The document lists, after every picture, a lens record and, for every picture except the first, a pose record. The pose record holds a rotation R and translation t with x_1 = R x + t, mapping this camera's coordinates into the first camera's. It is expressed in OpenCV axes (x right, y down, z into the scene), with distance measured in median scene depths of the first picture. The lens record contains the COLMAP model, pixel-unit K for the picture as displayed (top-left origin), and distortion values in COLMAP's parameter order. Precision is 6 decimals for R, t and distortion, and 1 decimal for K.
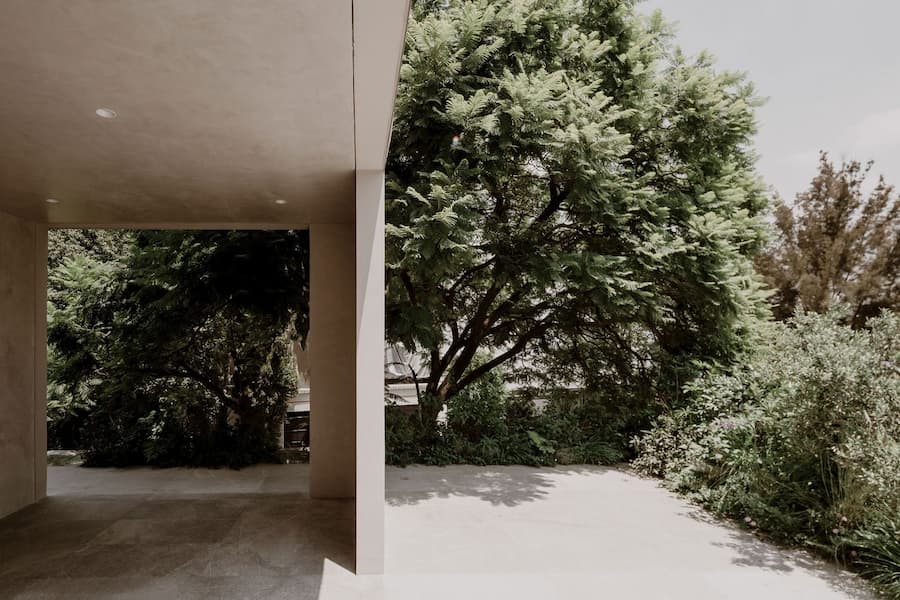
lens RADIAL K [[822.3, 0, 450.0], [0, 822.3, 300.0], [0, 0, 1]] dist [0.002470, 0.001211]
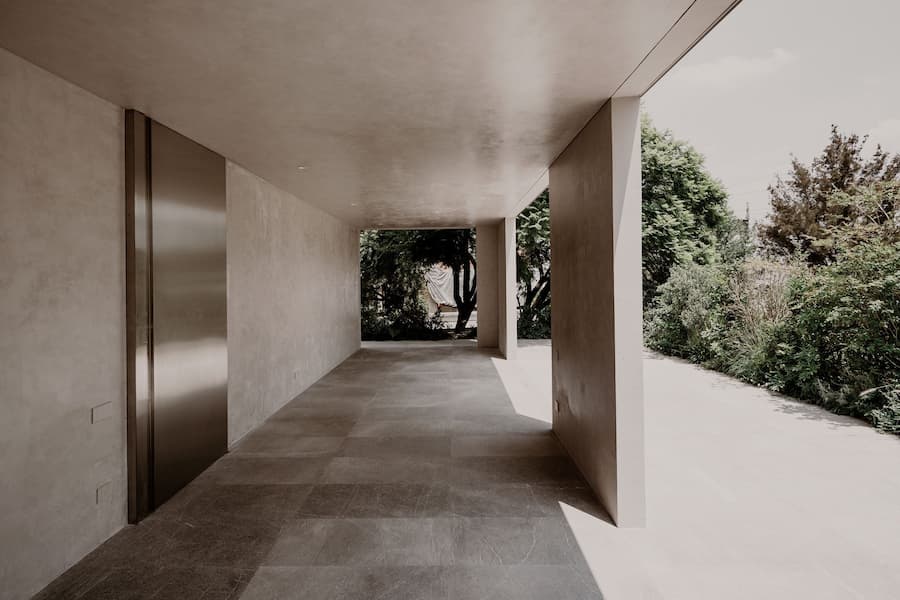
lens RADIAL K [[822.3, 0, 450.0], [0, 822.3, 300.0], [0, 0, 1]] dist [0.002470, 0.001211]
pose [[0.994473, -0.006090, -0.104819, -0.002081], [0.014066, 0.997045, 0.075521, -0.022415], [0.104049, -0.076578, 0.991620, -0.442402]]
